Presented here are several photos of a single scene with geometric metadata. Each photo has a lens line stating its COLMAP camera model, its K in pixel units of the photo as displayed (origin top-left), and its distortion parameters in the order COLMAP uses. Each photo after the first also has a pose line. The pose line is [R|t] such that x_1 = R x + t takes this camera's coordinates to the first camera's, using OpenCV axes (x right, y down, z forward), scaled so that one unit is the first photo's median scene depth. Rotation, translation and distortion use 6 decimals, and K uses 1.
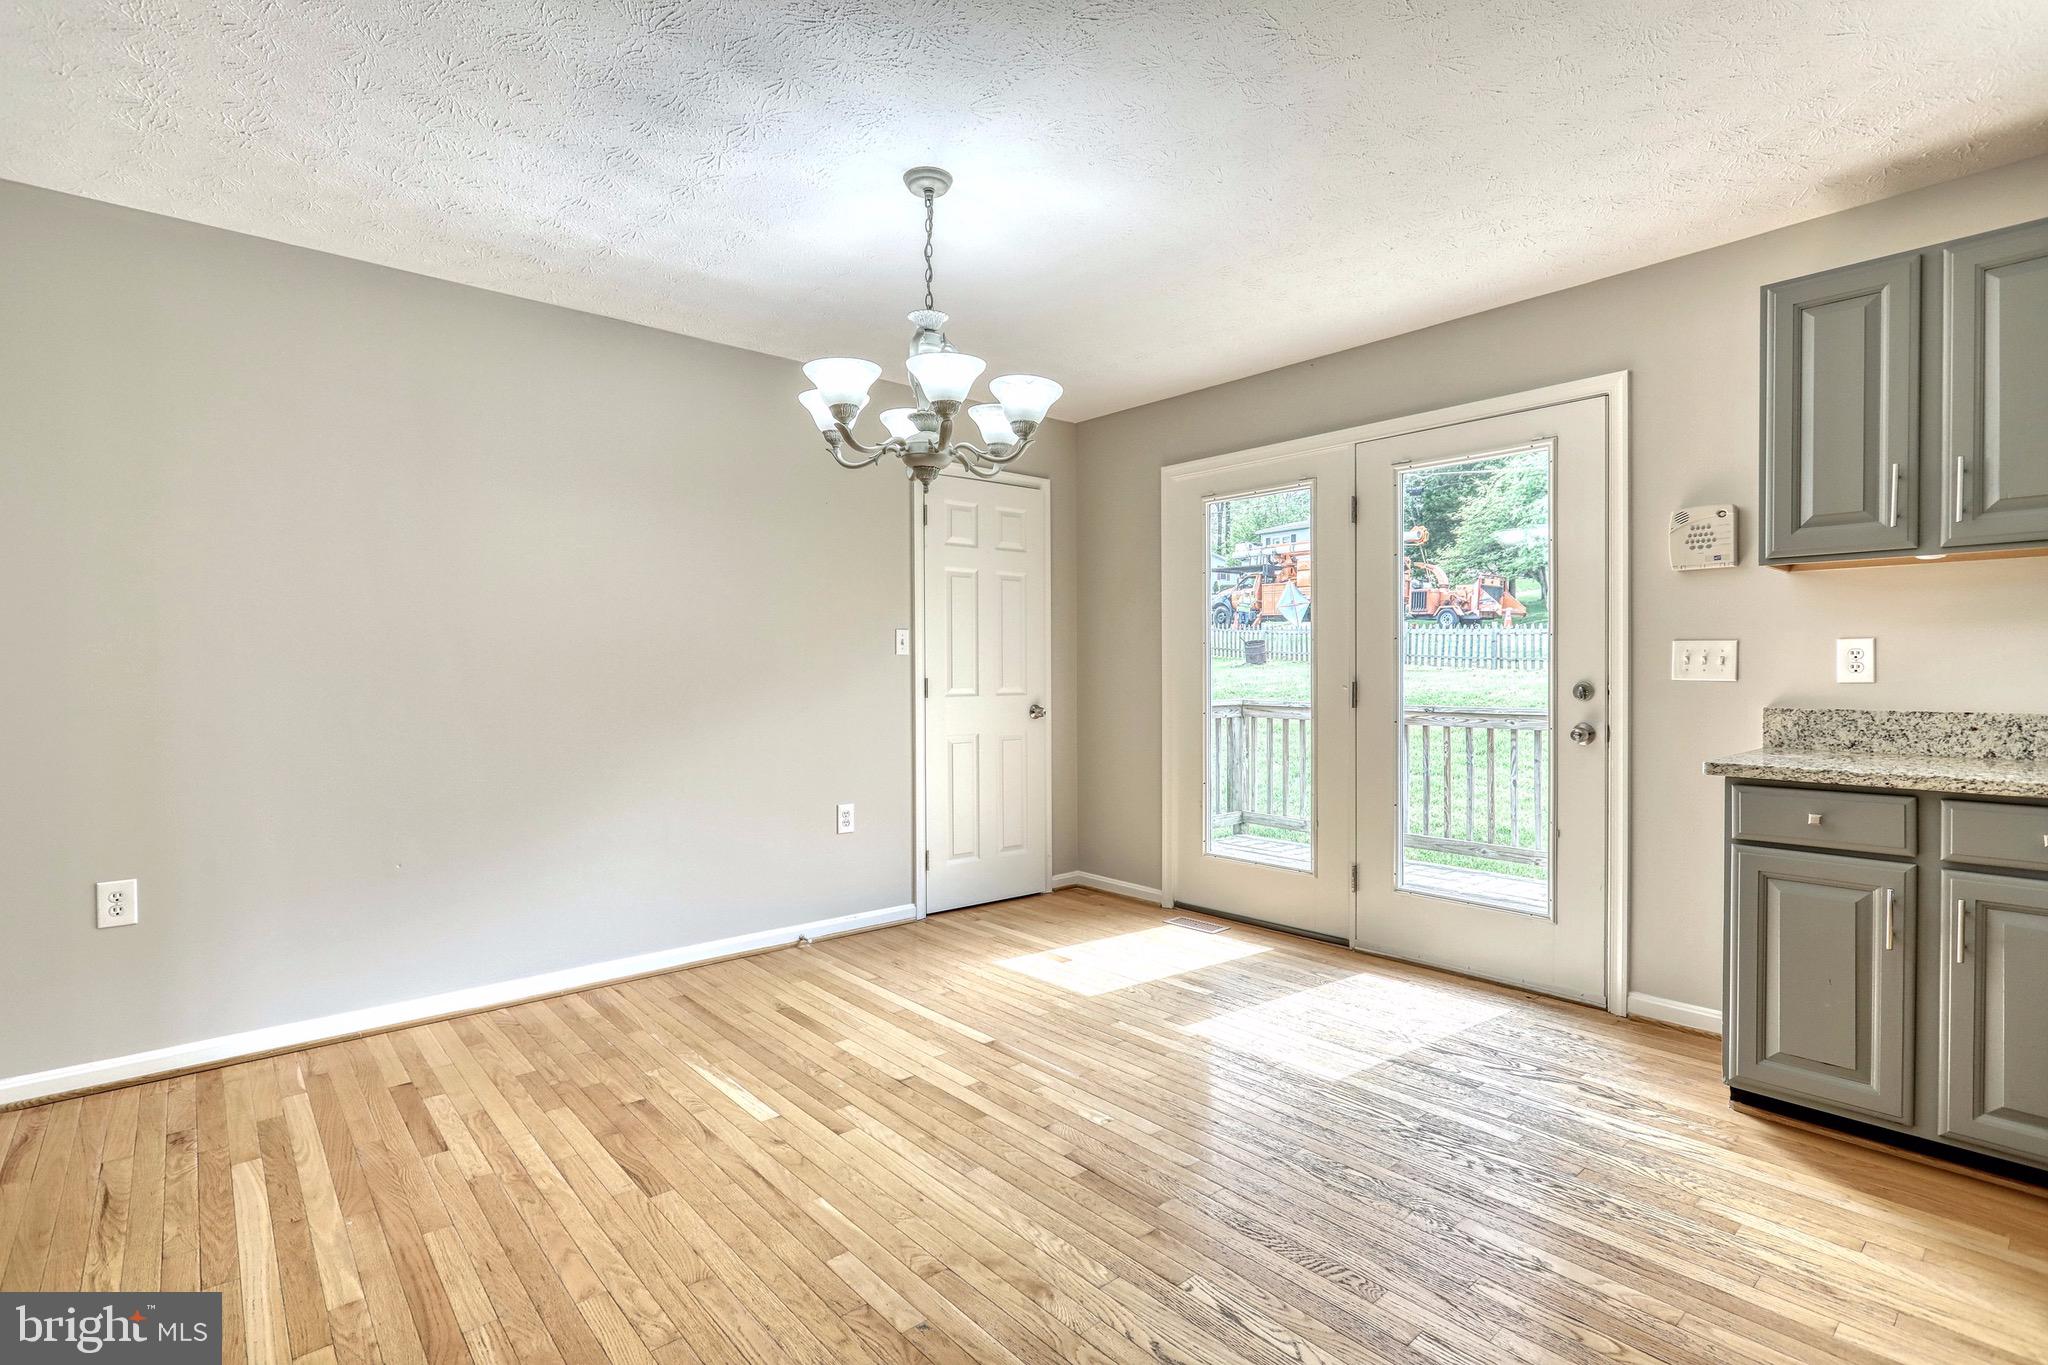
lens RADIAL K [[969.7, 0, 1020.3], [0, 969.7, 674.0], [0, 0, 1]] dist [0.001684, 0.000353]
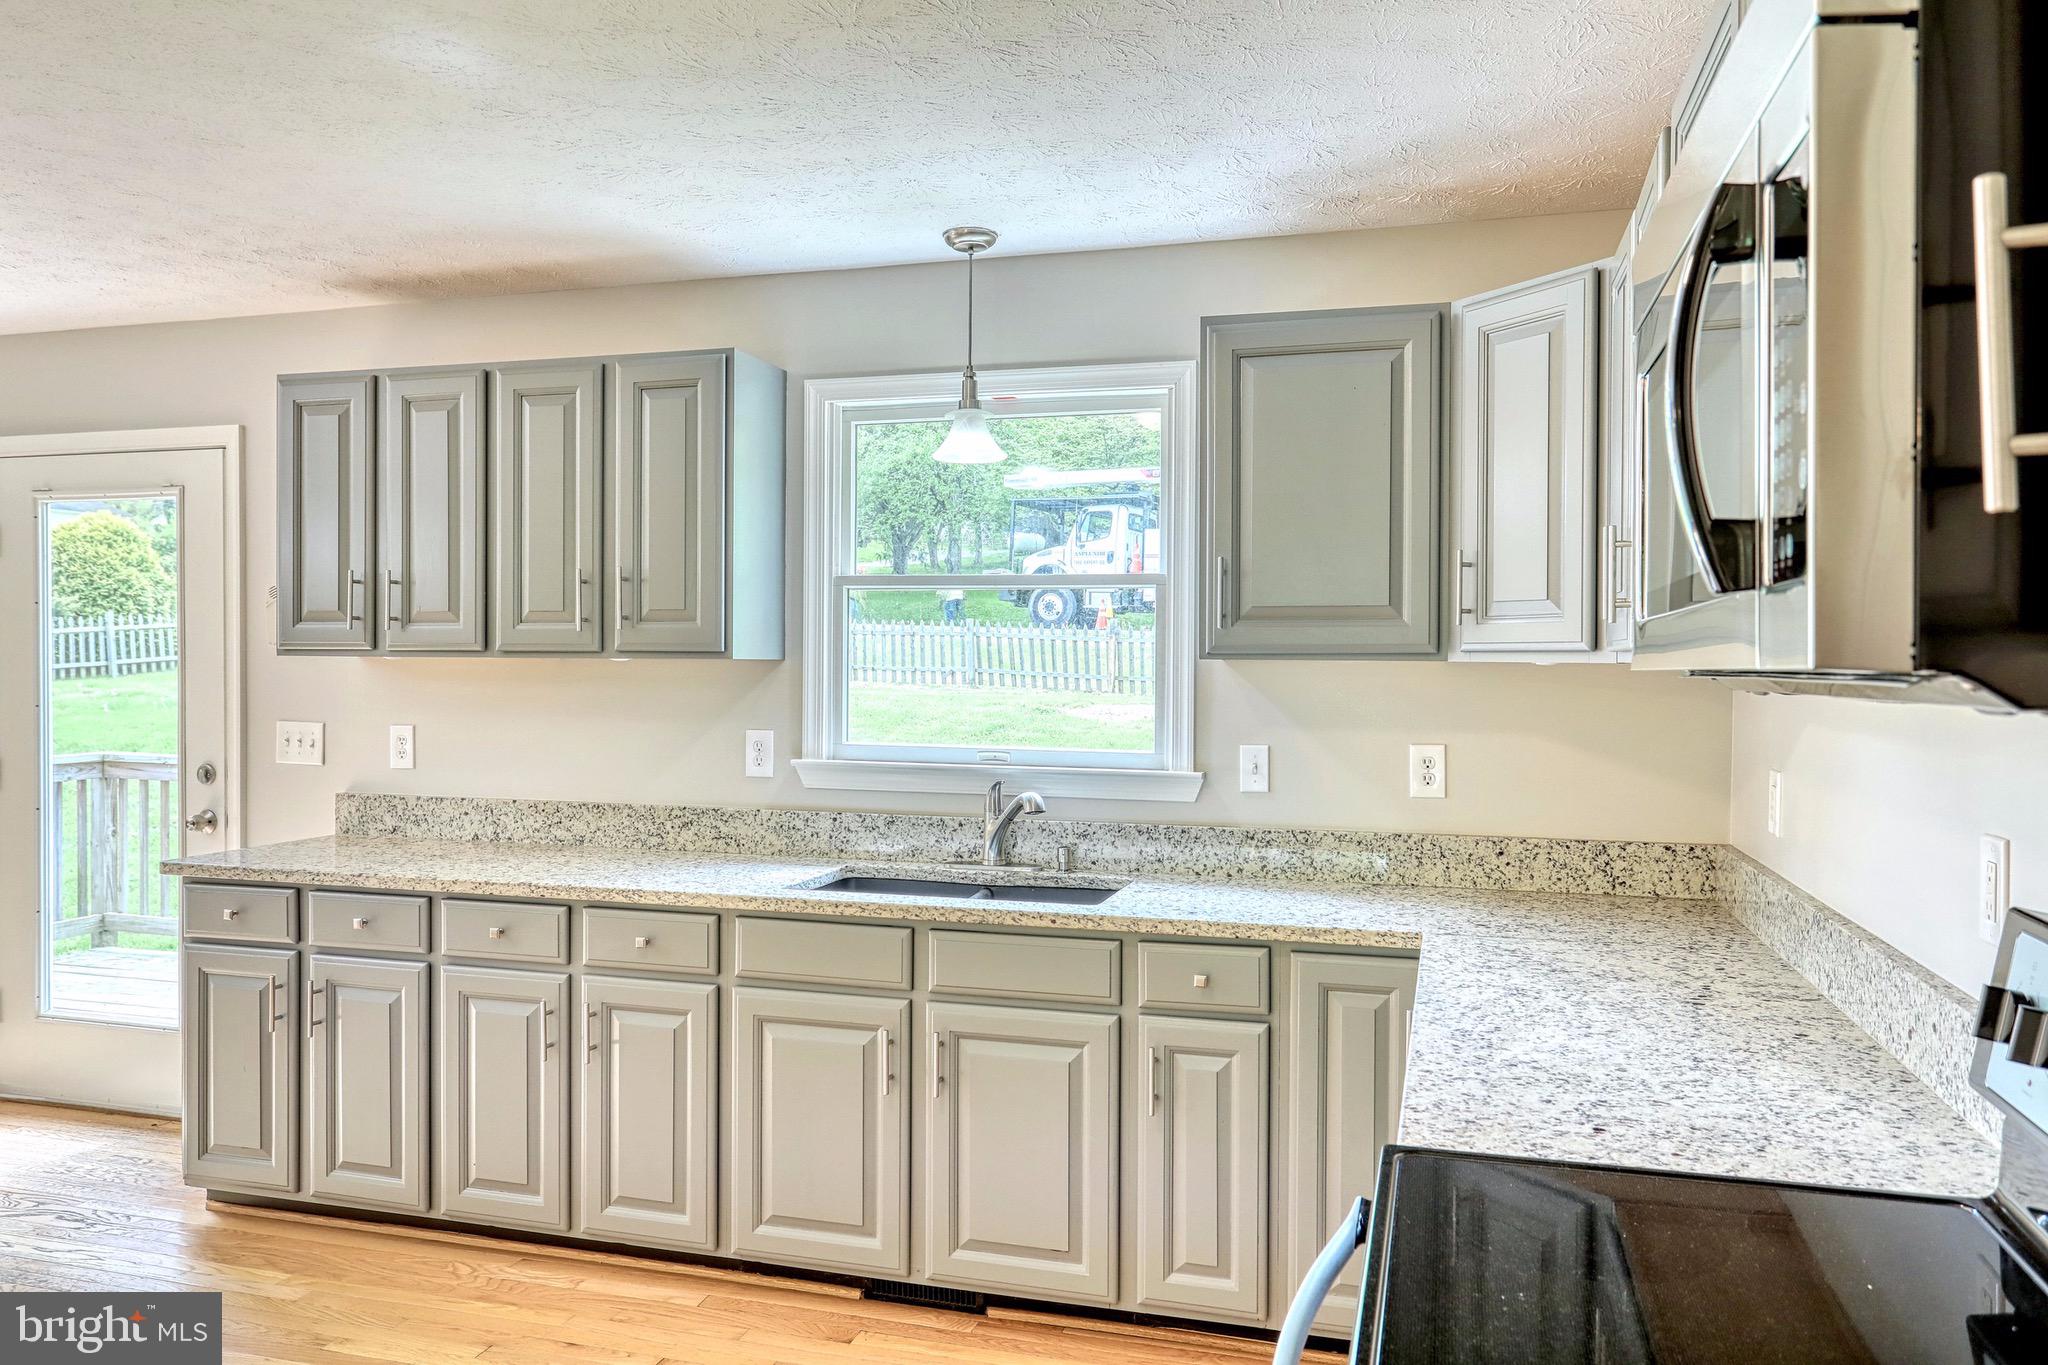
lens RADIAL K [[1475.2, 0, 1024.0], [0, 1475.2, 682.5], [0, 0, 1]] dist [-0.000690, -0.003302]
pose [[0.842208, 0.000583, 0.539153, 0.600513], [-0.005352, 0.999959, 0.007279, -0.100583], [-0.539127, -0.009016, 0.842176, -0.686534]]
